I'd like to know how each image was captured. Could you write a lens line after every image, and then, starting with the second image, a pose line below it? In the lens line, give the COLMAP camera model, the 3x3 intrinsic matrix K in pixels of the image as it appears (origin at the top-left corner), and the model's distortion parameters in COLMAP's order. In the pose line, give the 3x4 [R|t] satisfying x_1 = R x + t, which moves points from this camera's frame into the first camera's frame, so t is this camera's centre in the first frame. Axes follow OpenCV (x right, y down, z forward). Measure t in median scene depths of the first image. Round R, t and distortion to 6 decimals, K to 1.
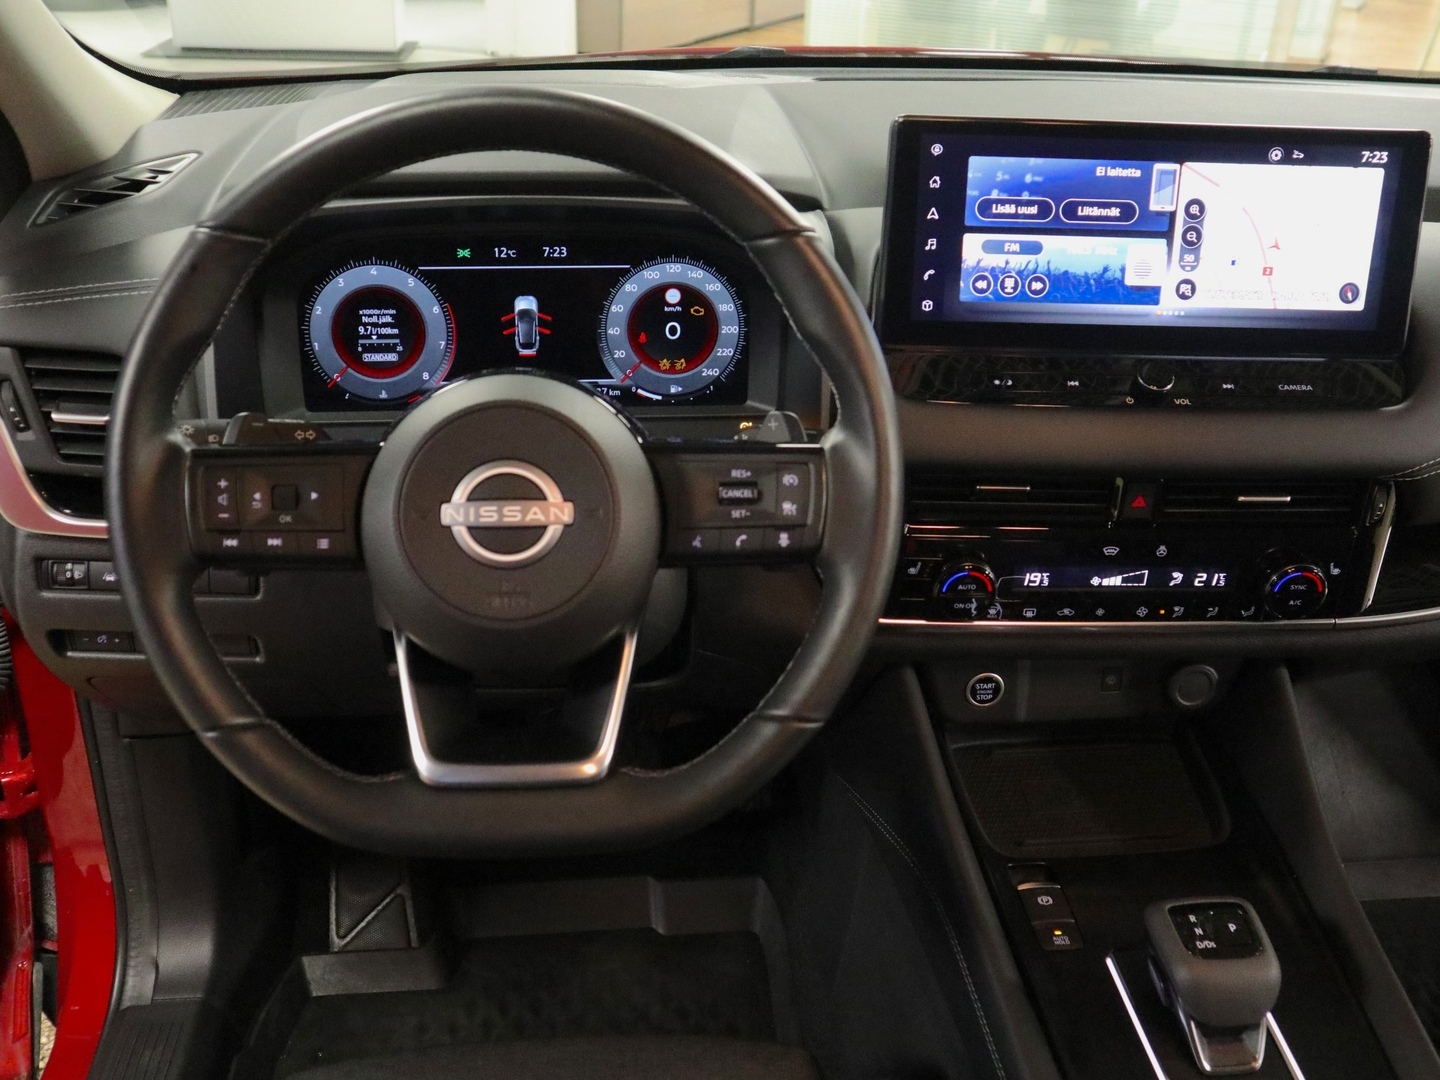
lens RADIAL K [[1353.7, 0, 710.4], [0, 1353.7, 530.8], [0, 0, 1]] dist [-0.028343, 0.000000]
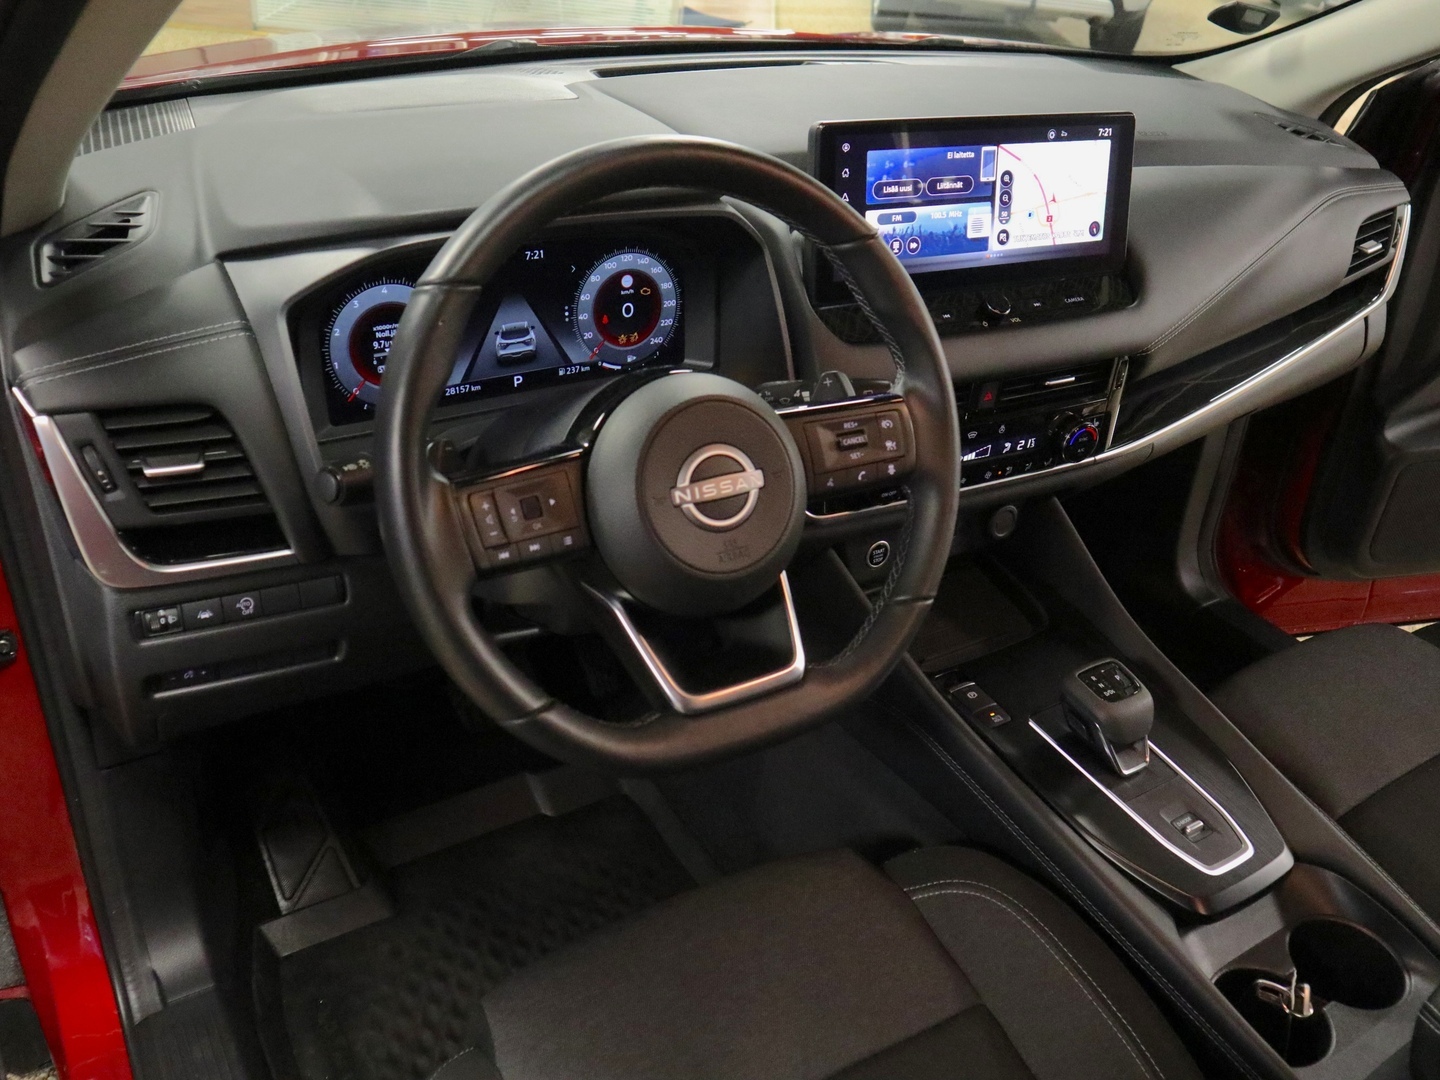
lens RADIAL K [[1215.1, 0, 724.8], [0, 1215.1, 531.1], [0, 0, 1]] dist [-0.054310, 0.018437]
pose [[0.898444, -0.191709, 0.395027, -0.420462], [0.155092, 0.980217, 0.122967, -0.077695], [-0.410786, -0.049213, 0.910402, -0.012911]]
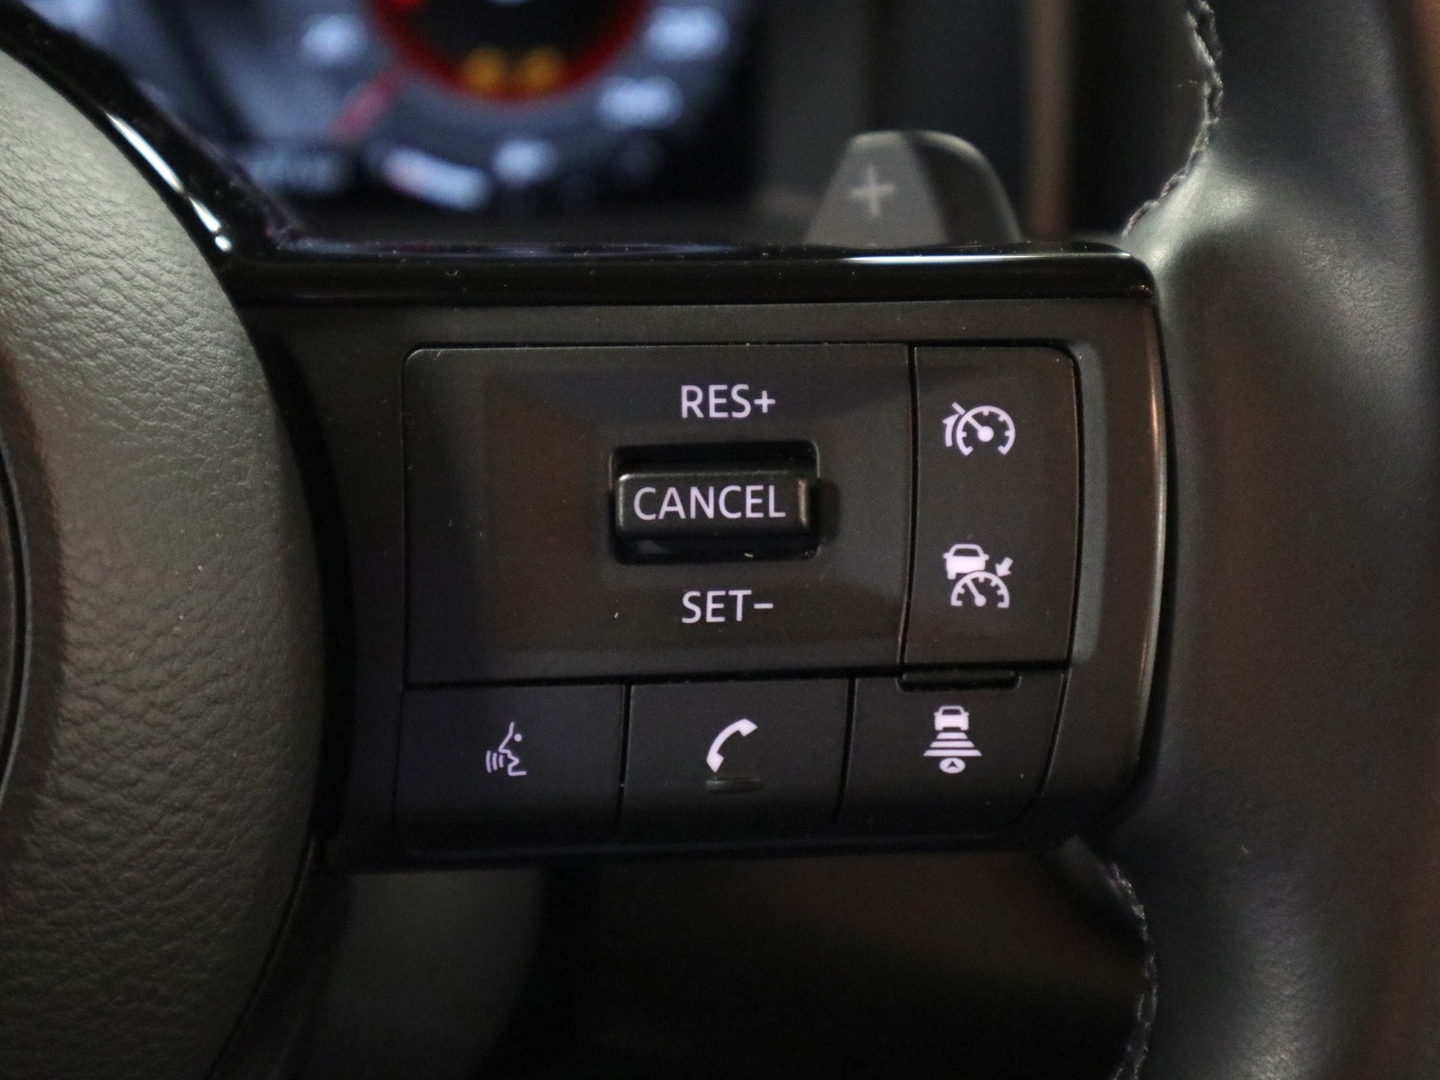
lens RADIAL K [[2384.5, 0, 721.4], [0, 2384.5, 541.2], [0, 0, 1]] dist [0.028985, 0.000000]
pose [[0.999861, -0.015891, 0.005115, 0.014906], [0.015935, 0.999835, -0.008752, -0.014031], [-0.004975, 0.008832, 0.999949, 0.485070]]
